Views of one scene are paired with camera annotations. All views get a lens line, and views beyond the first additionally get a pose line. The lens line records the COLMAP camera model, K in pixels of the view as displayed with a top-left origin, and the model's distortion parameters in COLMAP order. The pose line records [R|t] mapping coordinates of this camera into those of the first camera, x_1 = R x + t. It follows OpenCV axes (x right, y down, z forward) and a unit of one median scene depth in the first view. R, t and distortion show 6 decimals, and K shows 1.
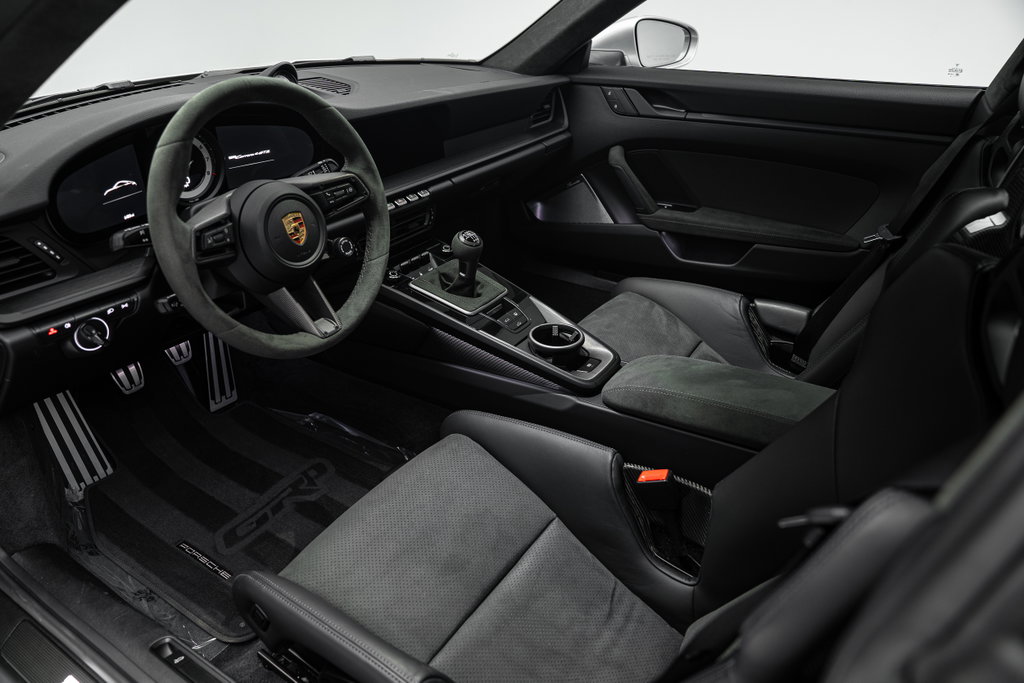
lens RADIAL K [[728.9, 0, 518.8], [0, 728.9, 342.5], [0, 0, 1]] dist [-0.066096, 0.020243]
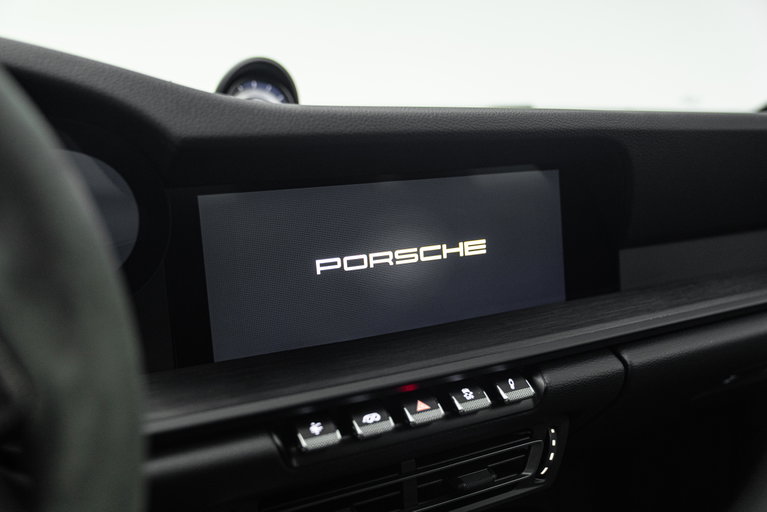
lens RADIAL K [[720.8, 0, 389.7], [0, 720.8, 260.7], [0, 0, 1]] dist [-0.035002, 0.000000]
pose [[0.864095, 0.058200, -0.499953, -0.021587], [-0.201058, 0.950514, -0.236850, -0.184230], [0.461428, 0.305181, 0.833036, 0.730455]]
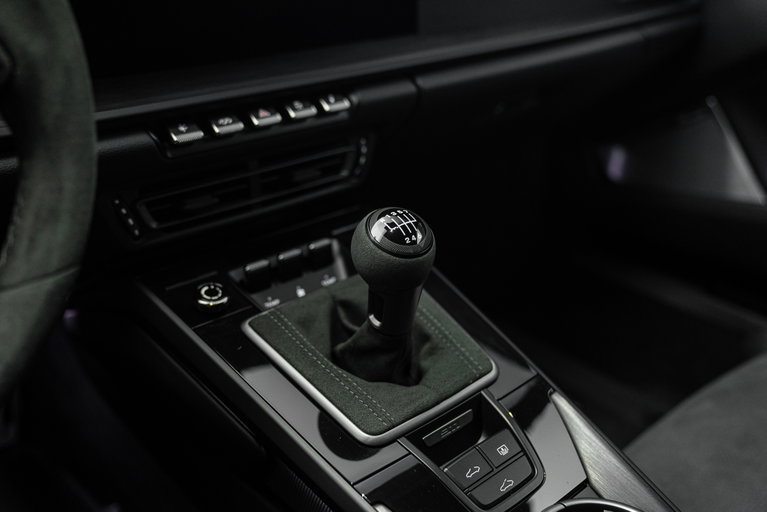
lens RADIAL K [[779.2, 0, 388.1], [0, 779.2, 252.7], [0, 0, 1]] dist [0.000267, 0.000000]
pose [[0.963111, 0.128280, -0.236561, 0.019505], [-0.137100, 0.990331, -0.021151, -0.121220], [0.231561, 0.052803, 0.971386, 0.608652]]
